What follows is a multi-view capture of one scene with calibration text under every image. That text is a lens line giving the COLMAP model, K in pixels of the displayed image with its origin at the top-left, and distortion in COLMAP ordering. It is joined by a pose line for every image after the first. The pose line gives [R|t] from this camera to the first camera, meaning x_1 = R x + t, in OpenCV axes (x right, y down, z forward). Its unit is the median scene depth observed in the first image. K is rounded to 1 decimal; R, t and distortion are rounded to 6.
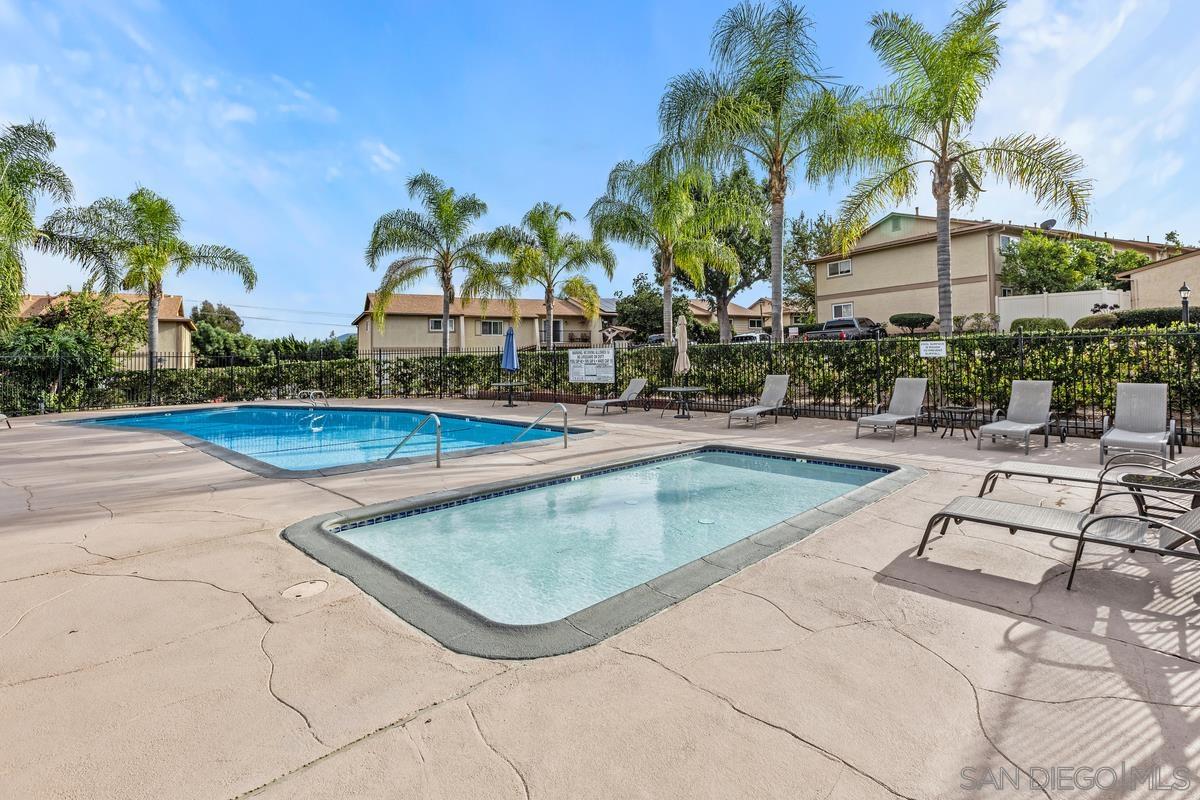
lens RADIAL K [[562.6, 0, 606.4], [0, 562.6, 386.3], [0, 0, 1]] dist [-0.001145, -0.000443]
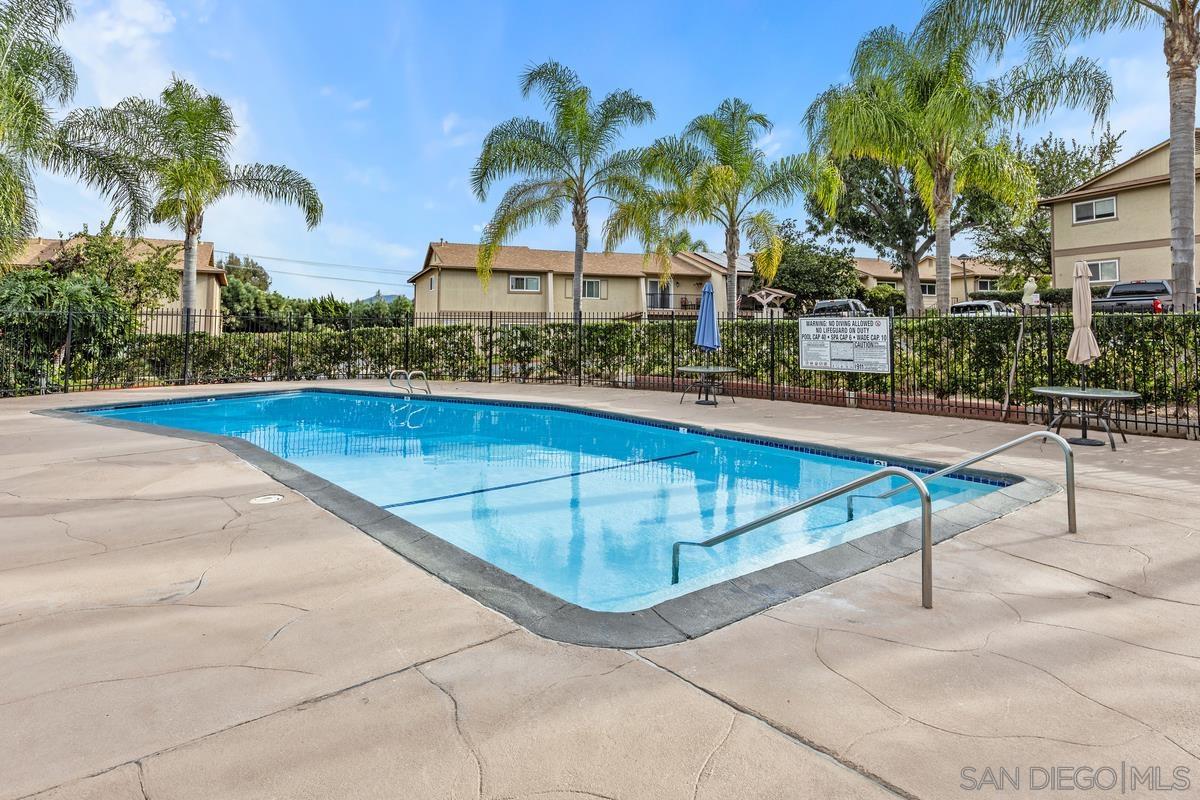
lens RADIAL K [[663.6, 0, 600.1], [0, 663.6, 359.3], [0, 0, 1]] dist [0.002315, 0.001418]
pose [[0.994353, 0.027672, -0.102450, -0.172605], [-0.028203, 0.999595, -0.003742, -0.007545], [0.102305, 0.006611, 0.994731, 0.184714]]
